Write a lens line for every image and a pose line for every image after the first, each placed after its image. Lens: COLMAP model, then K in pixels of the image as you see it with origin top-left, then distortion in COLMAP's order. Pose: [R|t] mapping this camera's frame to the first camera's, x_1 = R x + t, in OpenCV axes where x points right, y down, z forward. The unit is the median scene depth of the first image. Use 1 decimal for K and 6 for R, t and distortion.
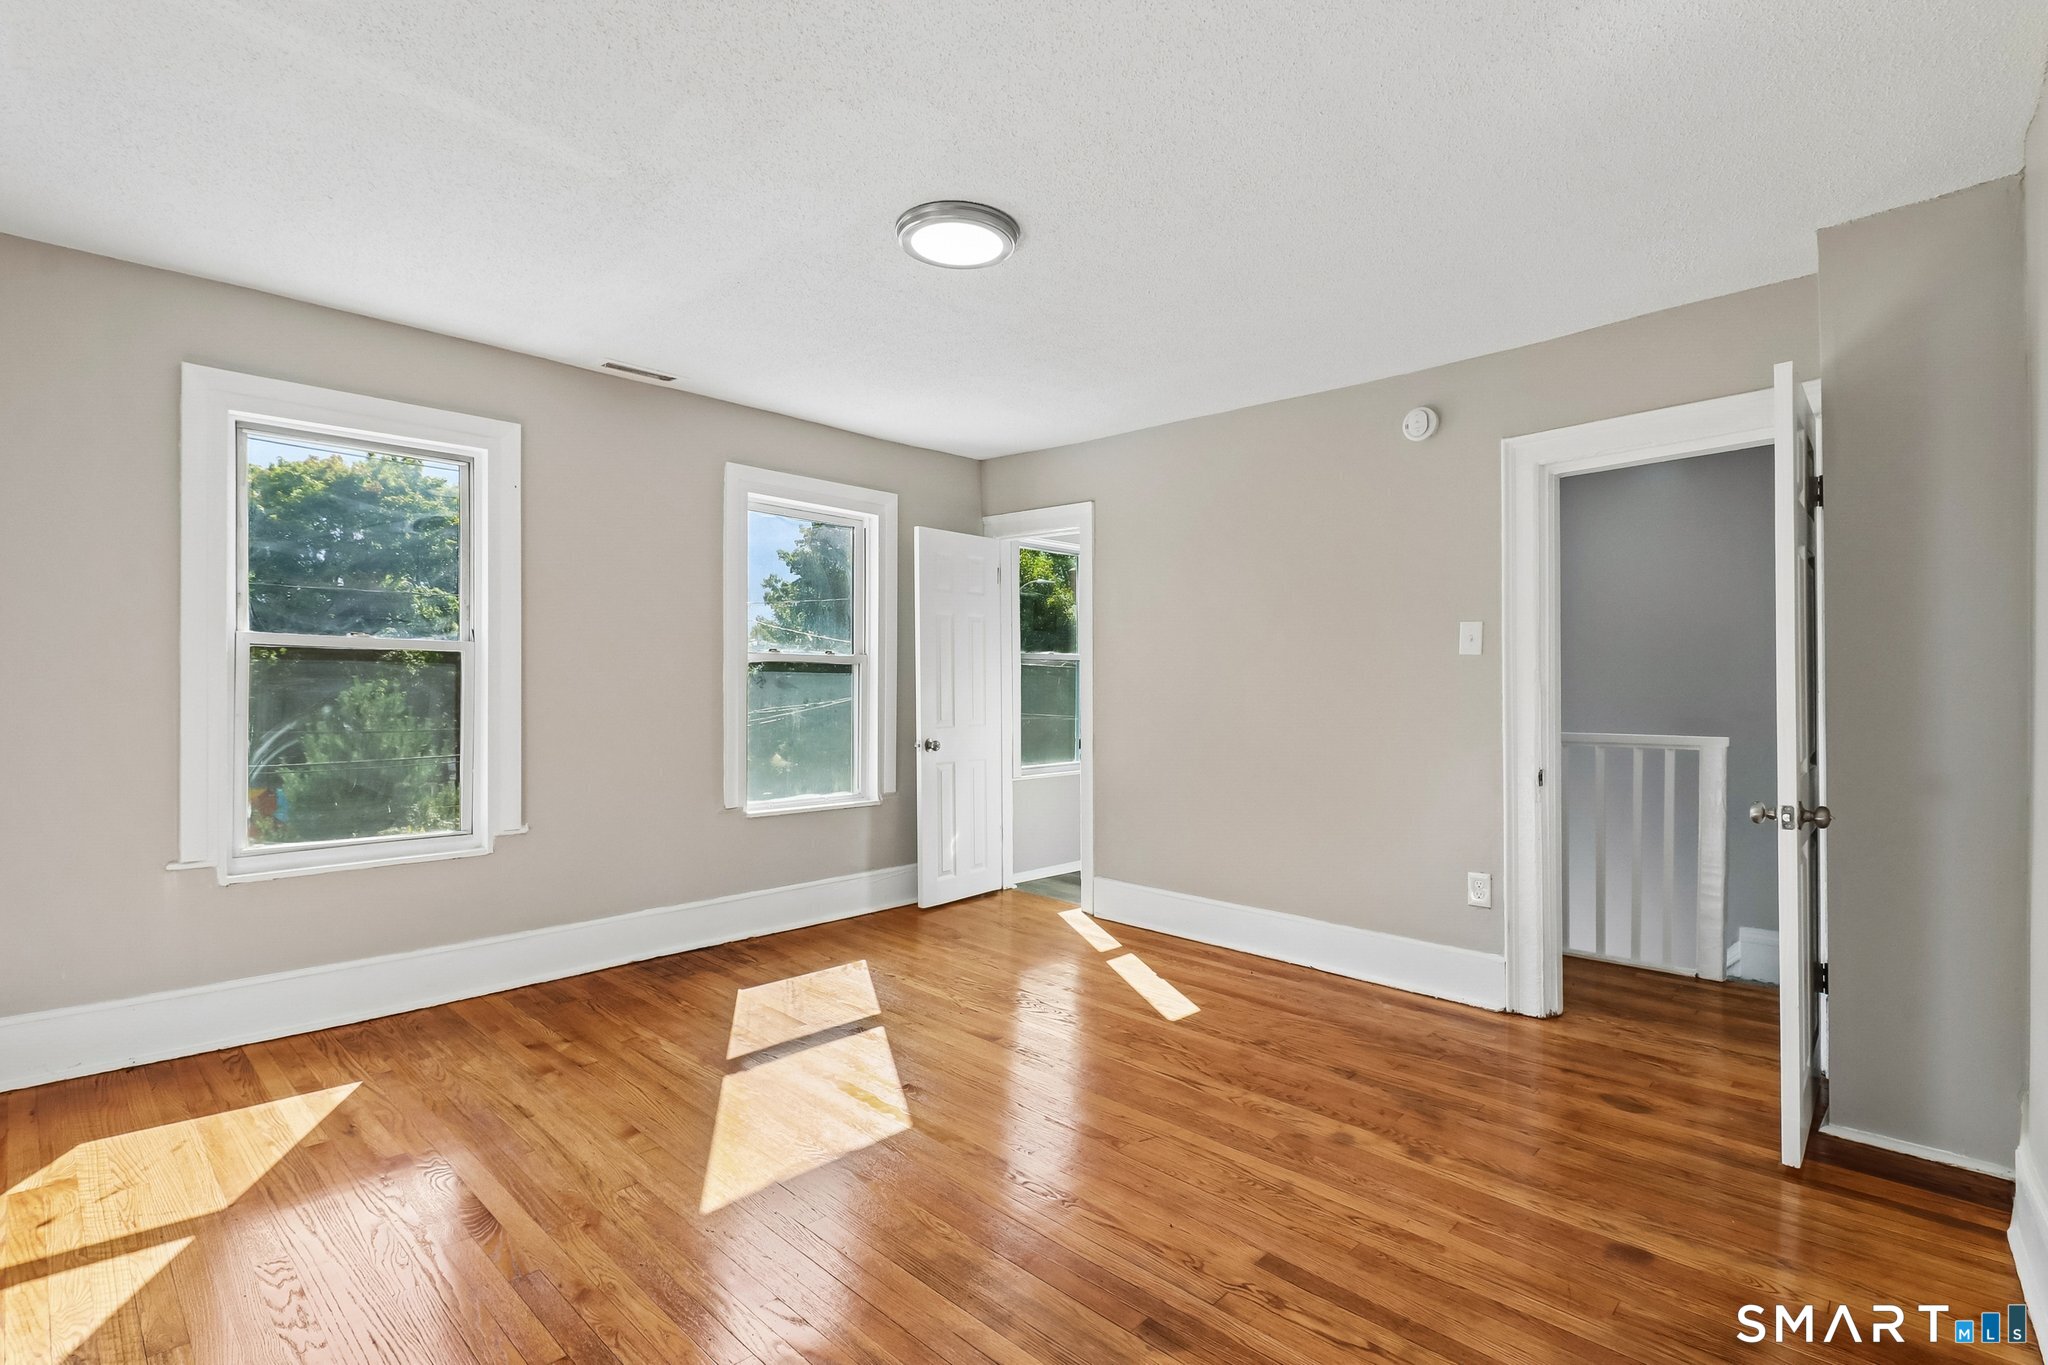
lens RADIAL K [[958.2, 0, 1005.0], [0, 958.2, 683.8], [0, 0, 1]] dist [0.000379, -0.003167]
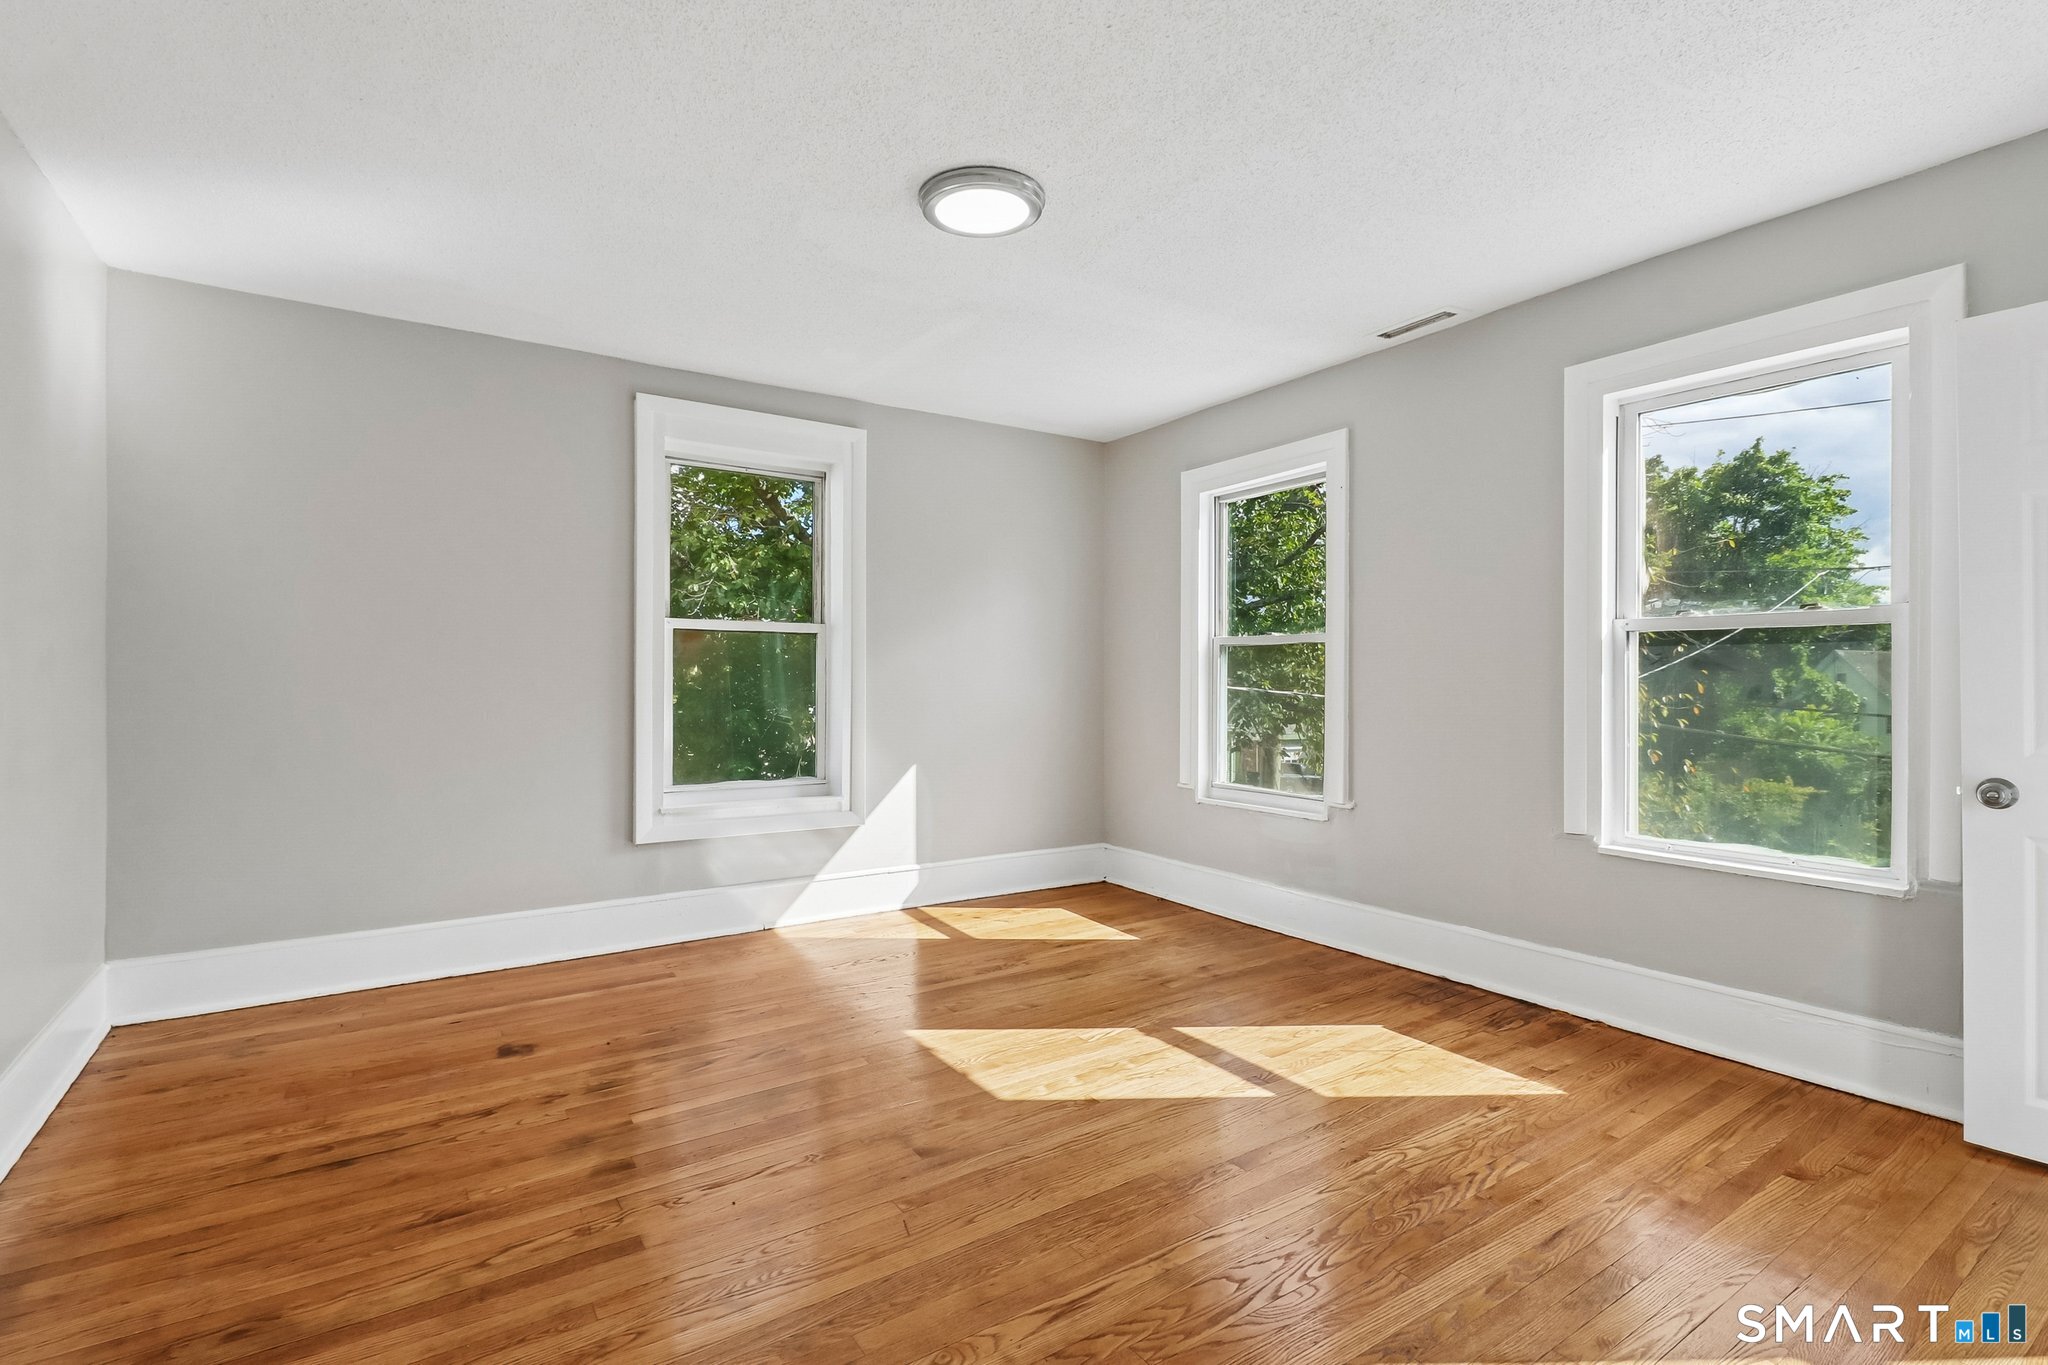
lens RADIAL K [[958.2, 0, 1007.0], [0, 958.2, 682.5], [0, 0, 1]] dist [0.000379, -0.003167]
pose [[-0.221728, 0.000168, -0.975108, 0.655747], [0.001907, 0.999998, -0.000261, 0.015478], [0.975107, -0.001917, -0.221728, 0.909251]]
